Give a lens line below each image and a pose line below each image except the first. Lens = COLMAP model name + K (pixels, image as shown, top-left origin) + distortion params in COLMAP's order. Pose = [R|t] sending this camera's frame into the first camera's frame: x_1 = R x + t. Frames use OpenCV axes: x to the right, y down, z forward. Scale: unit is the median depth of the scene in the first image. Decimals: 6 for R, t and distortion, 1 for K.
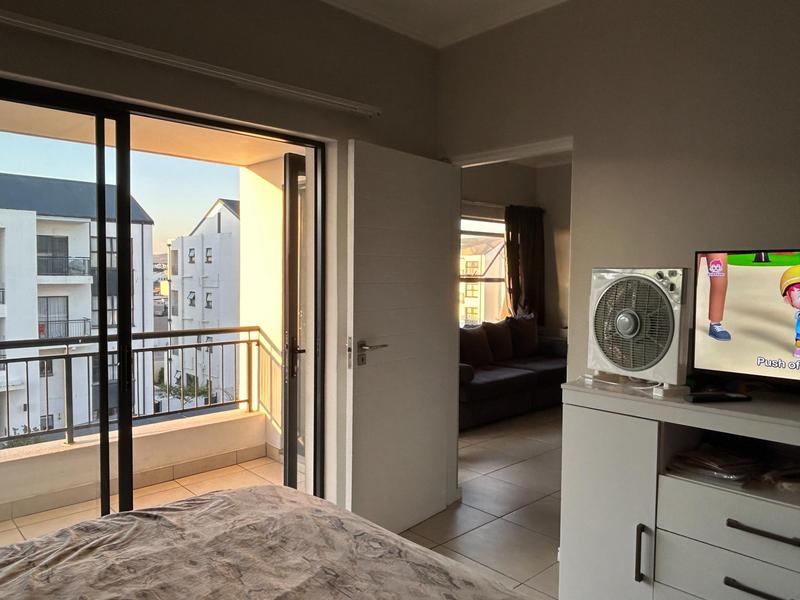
lens RADIAL K [[581.2, 0, 391.0], [0, 581.2, 298.4], [0, 0, 1]] dist [-0.001307, -0.006147]
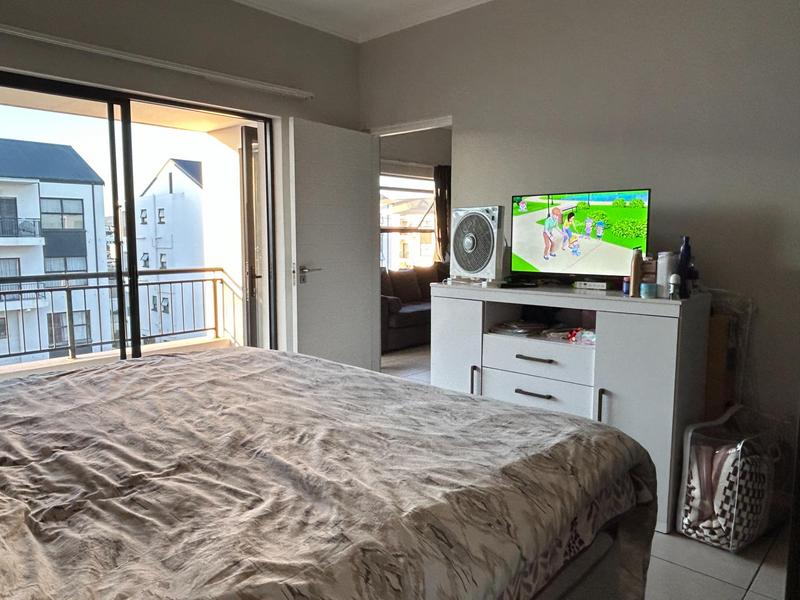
lens RADIAL K [[575.5, 0, 388.3], [0, 575.5, 299.3], [0, 0, 1]] dist [-0.008824, -0.006791]
pose [[0.997357, -0.017028, 0.070638, 0.032117], [0.011993, 0.997396, 0.071108, 0.034230], [-0.071665, -0.070073, 0.994964, -0.221326]]
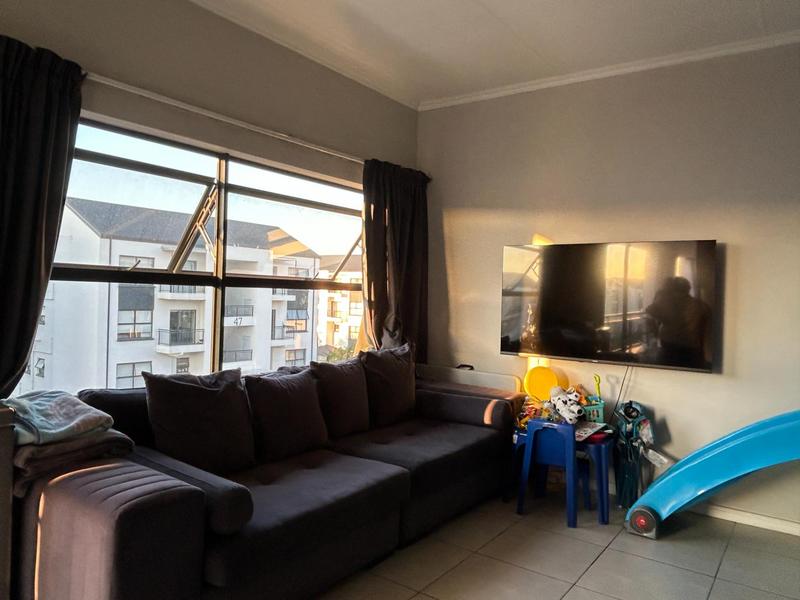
lens RADIAL K [[581.2, 0, 391.0], [0, 581.2, 298.4], [0, 0, 1]] dist [-0.001307, -0.006147]
pose [[0.981082, 0.017403, 0.192808, 0.171988], [-0.011367, 0.999411, -0.032369, -0.001651], [-0.193257, 0.029565, 0.980703, 0.644820]]
